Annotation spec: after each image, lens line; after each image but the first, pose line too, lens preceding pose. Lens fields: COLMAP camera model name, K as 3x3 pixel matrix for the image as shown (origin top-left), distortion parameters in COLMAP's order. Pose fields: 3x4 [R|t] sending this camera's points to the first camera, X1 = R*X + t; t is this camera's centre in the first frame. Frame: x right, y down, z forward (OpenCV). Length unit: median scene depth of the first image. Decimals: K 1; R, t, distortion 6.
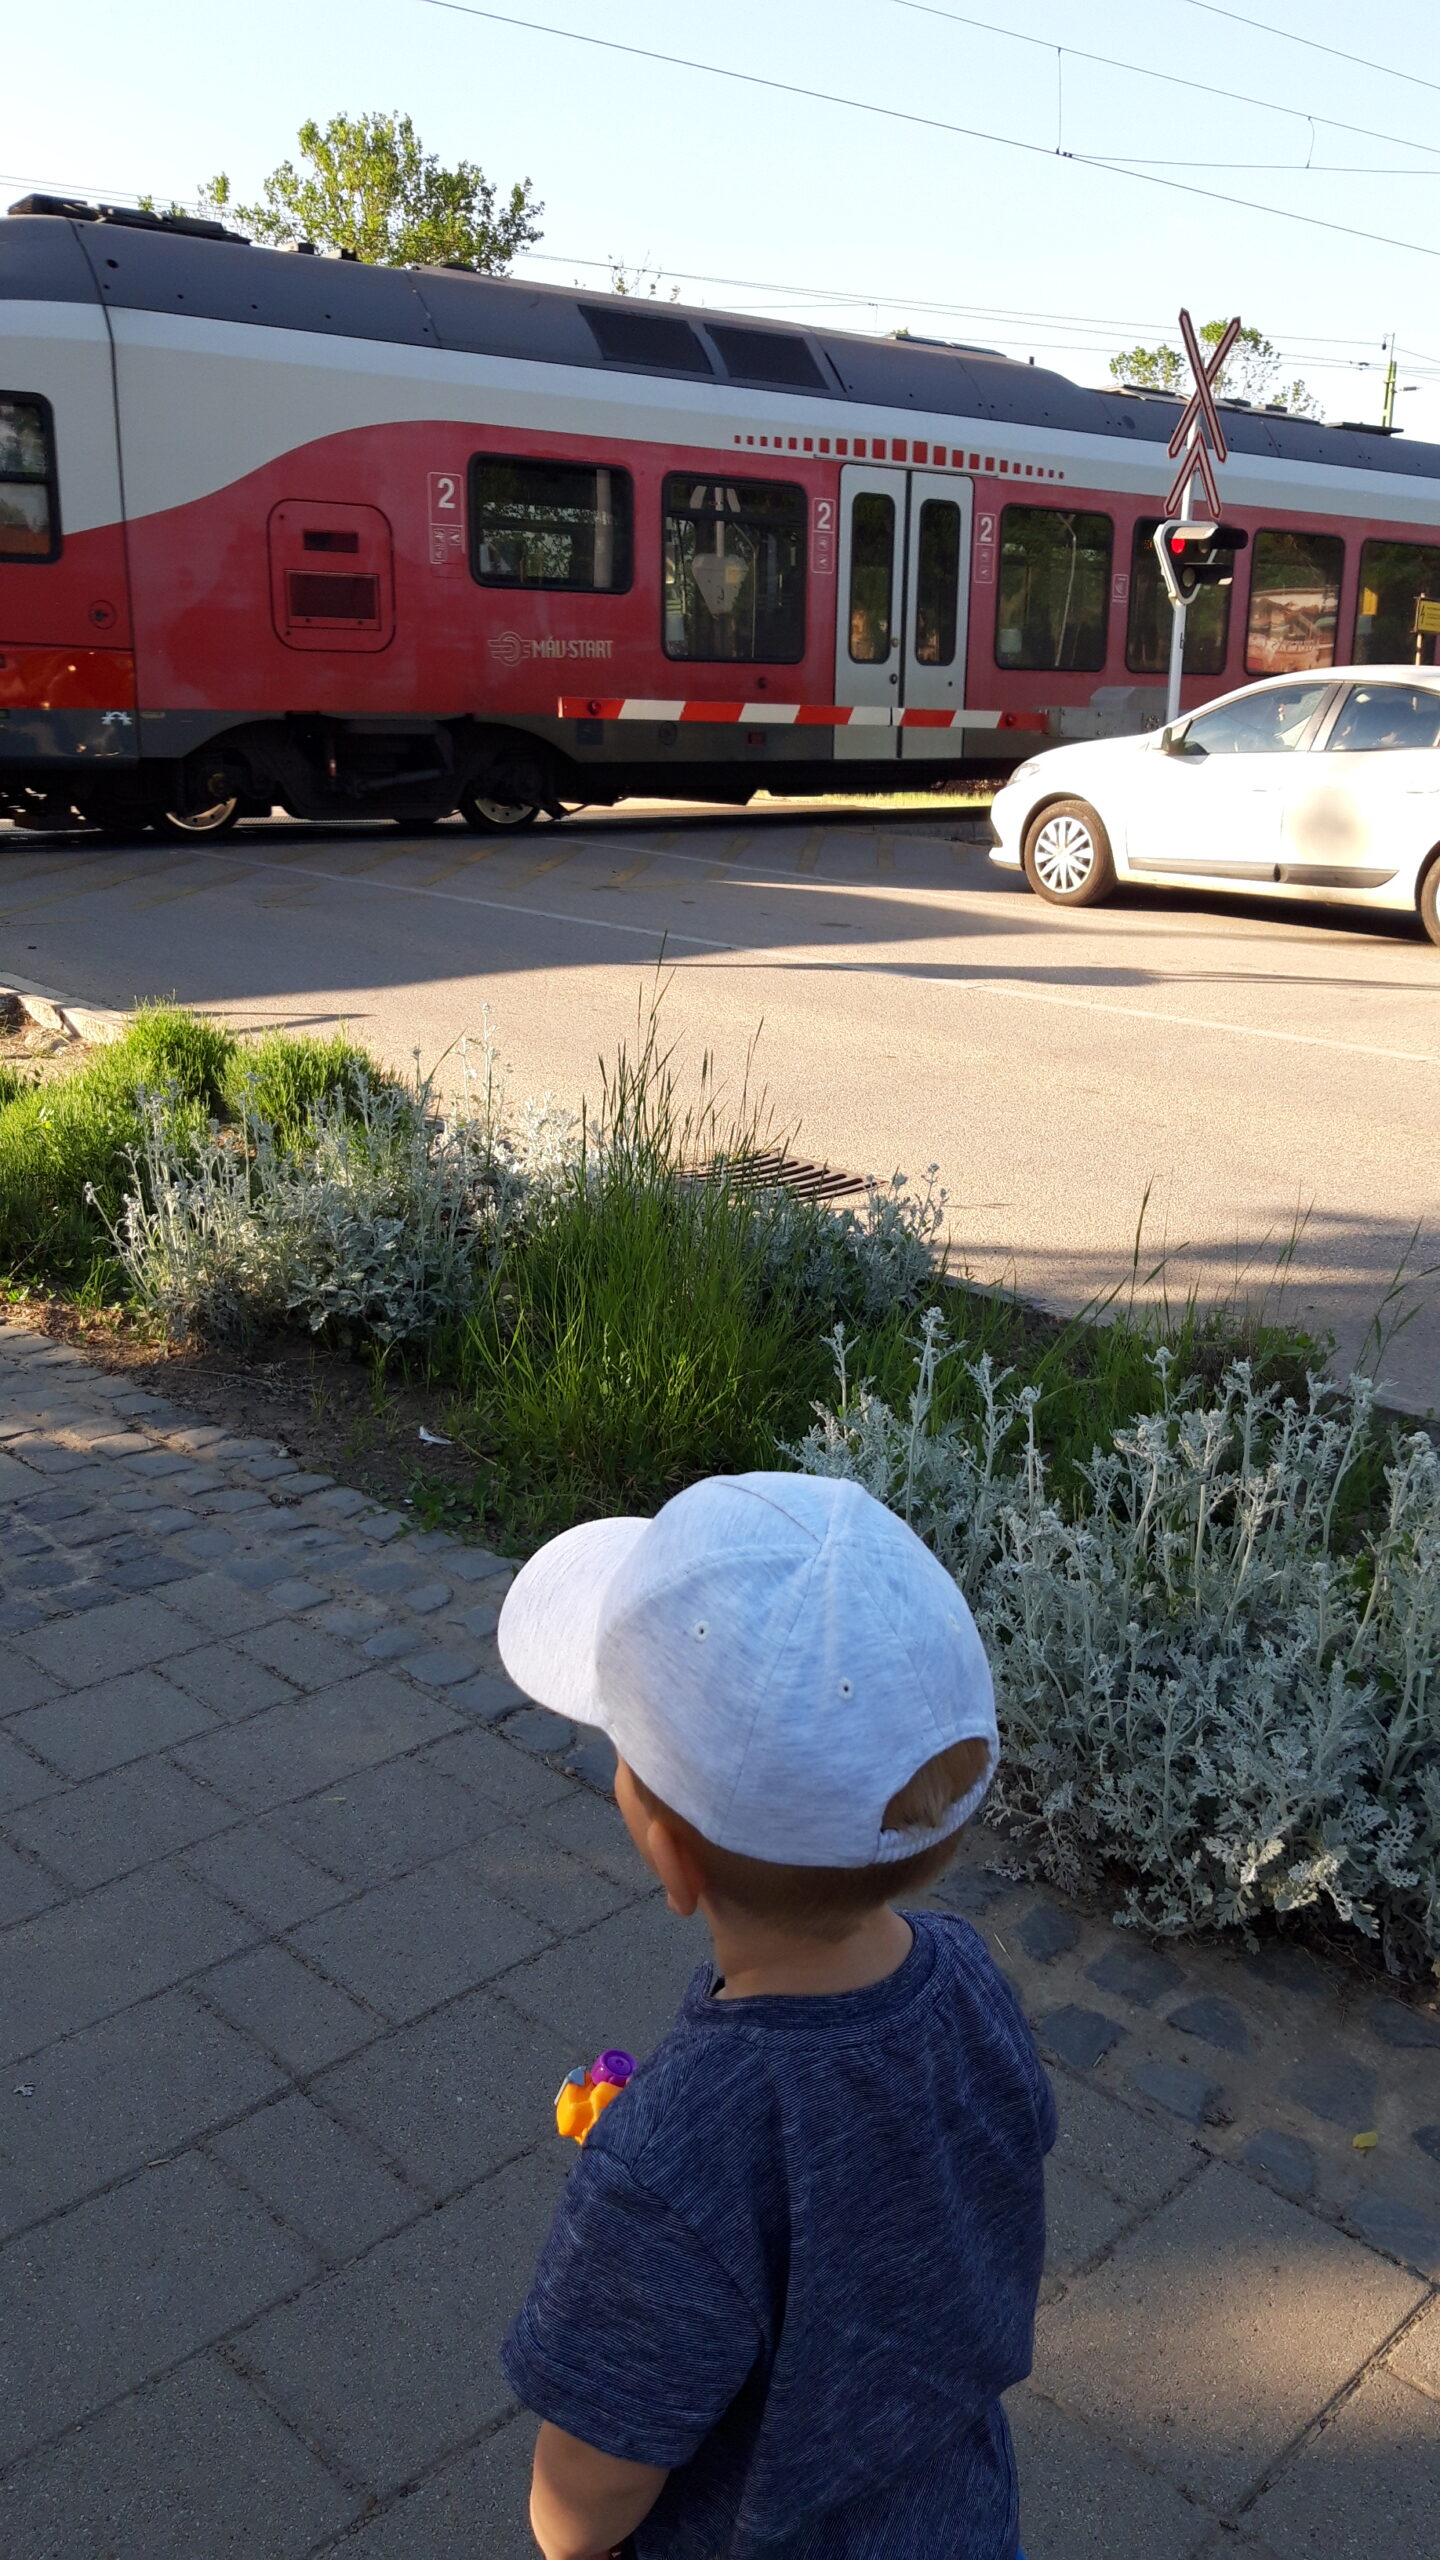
lens RADIAL K [[2045.6, 0, 665.7], [0, 2045.6, 1338.7], [0, 0, 1]] dist [0.077231, -0.173791]
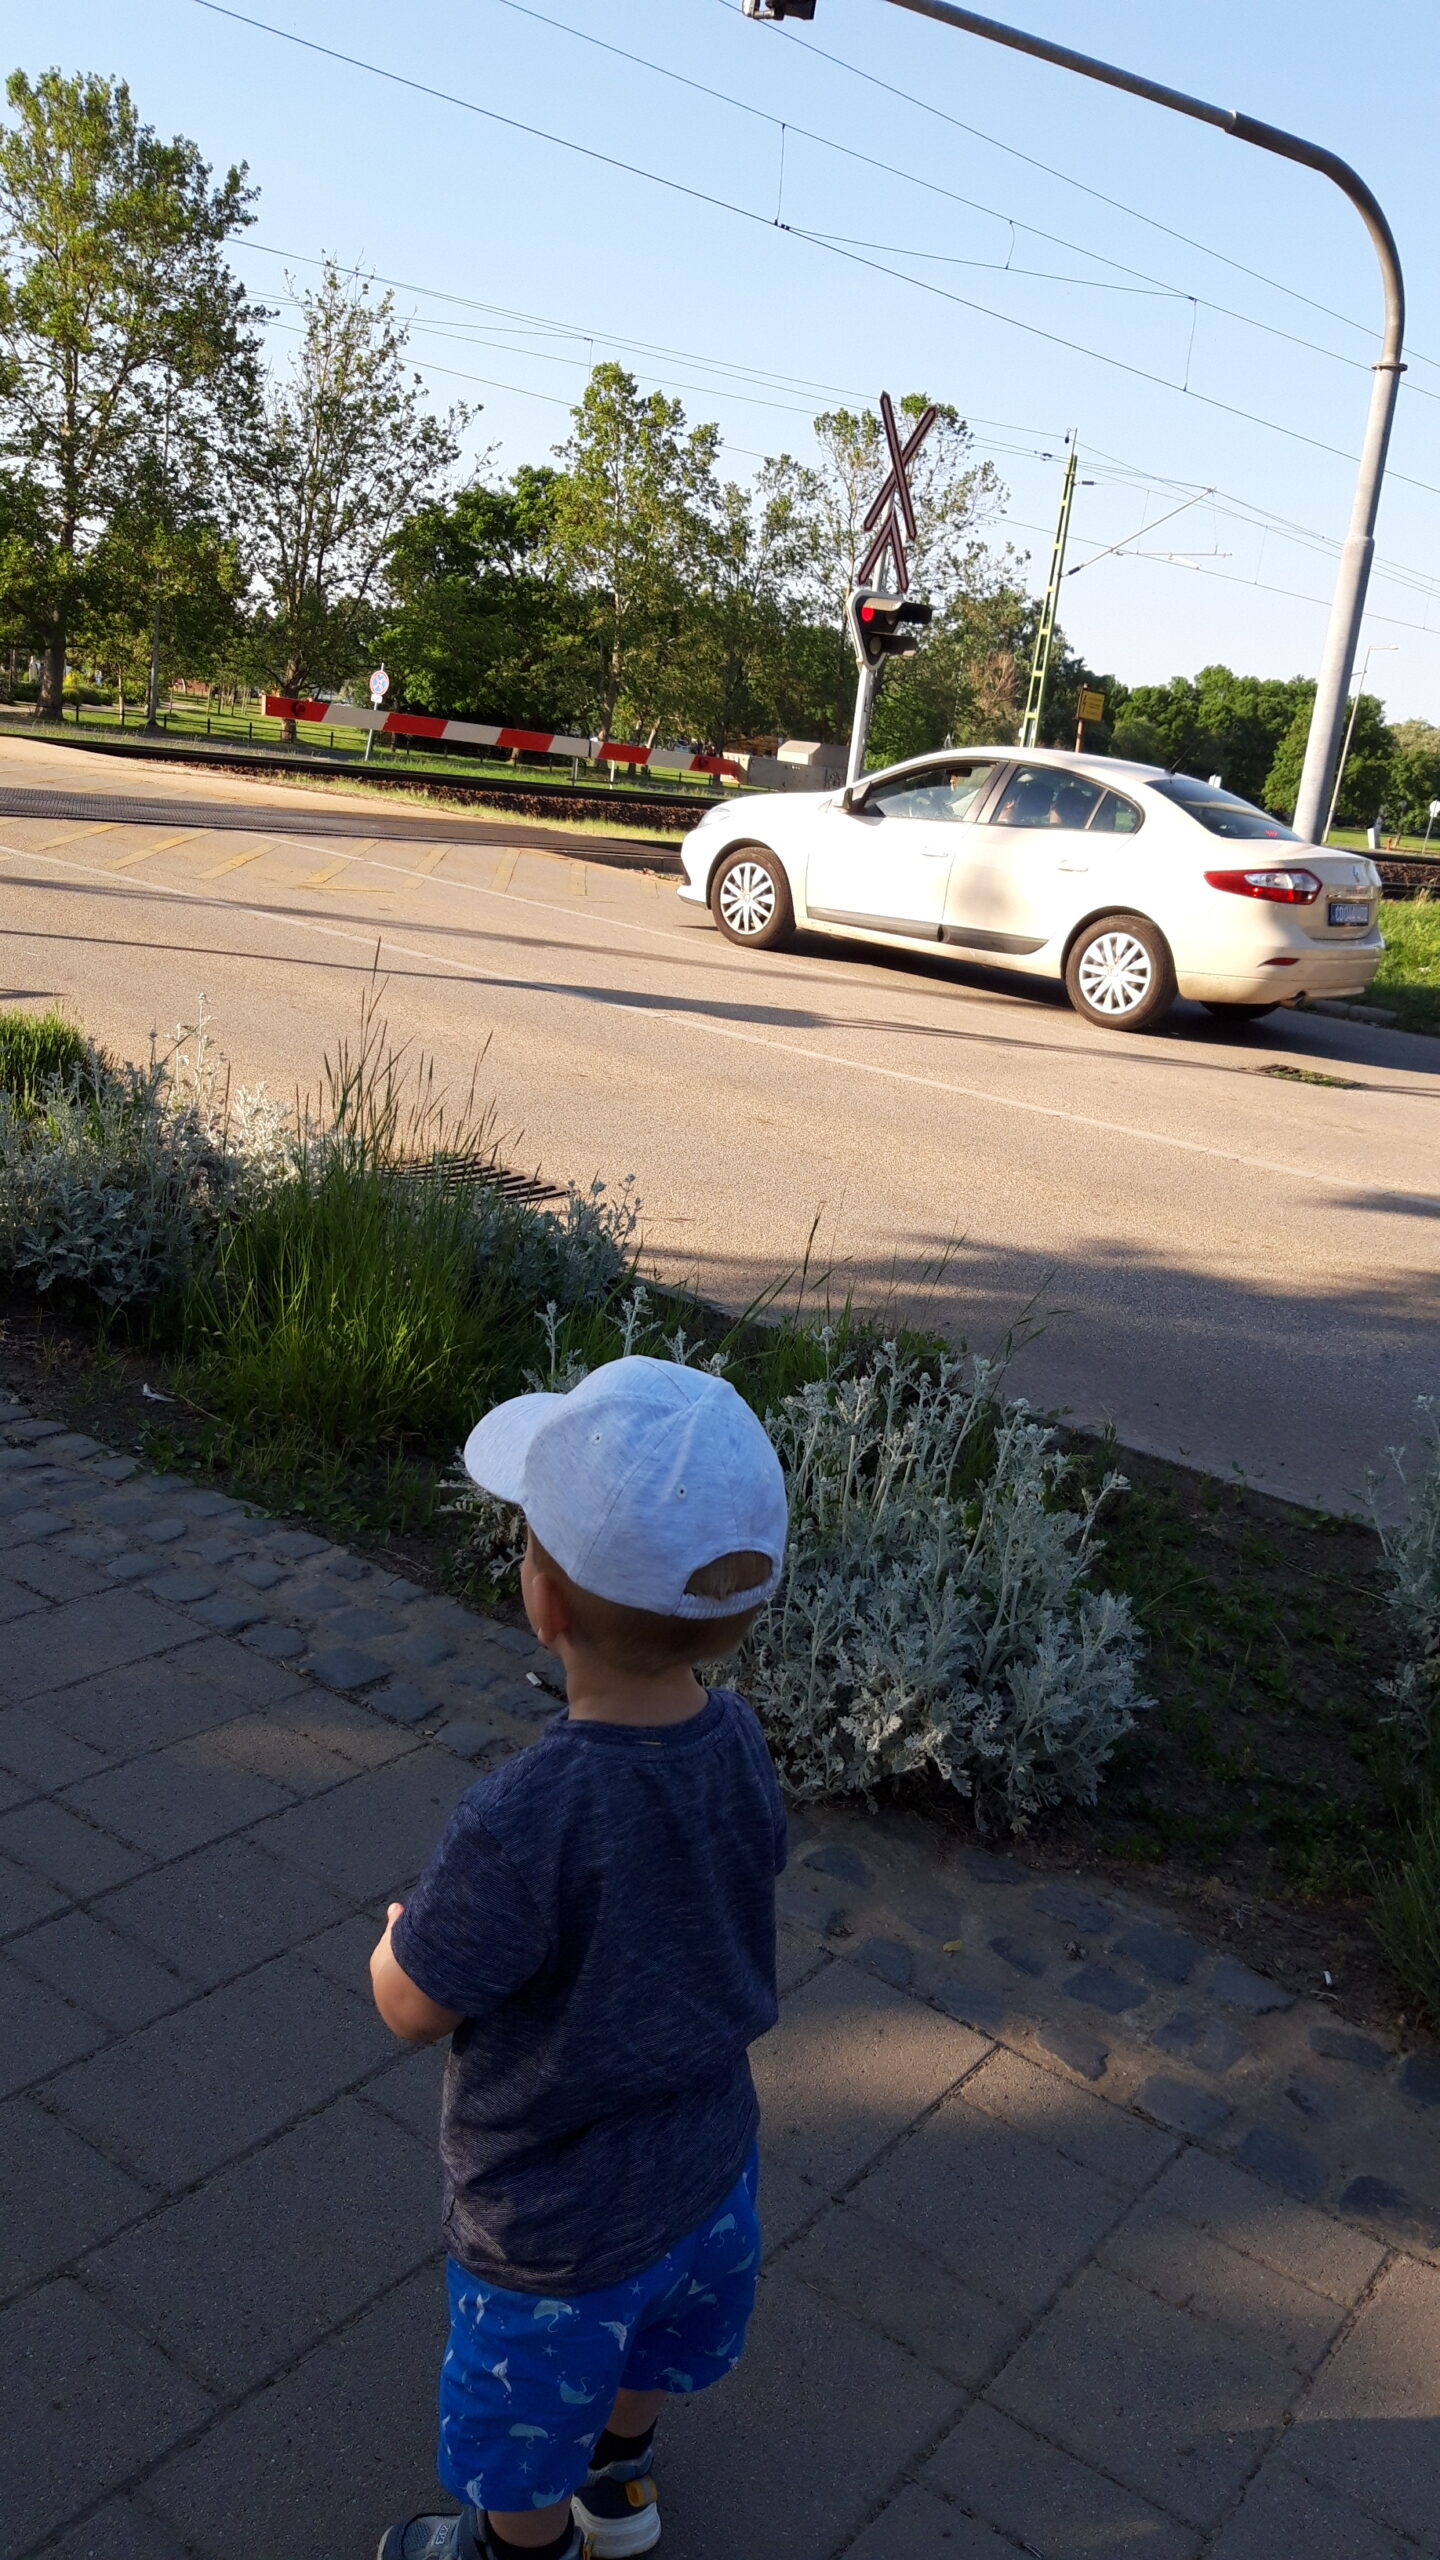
lens RADIAL K [[2045.6, 0, 665.7], [0, 2045.6, 1338.7], [0, 0, 1]] dist [0.077231, -0.173791]
pose [[0.985025, 0.053384, 0.163938, -0.048384], [-0.052042, 0.998567, -0.012474, 0.030870], [-0.164369, 0.003756, 0.986392, -0.172576]]
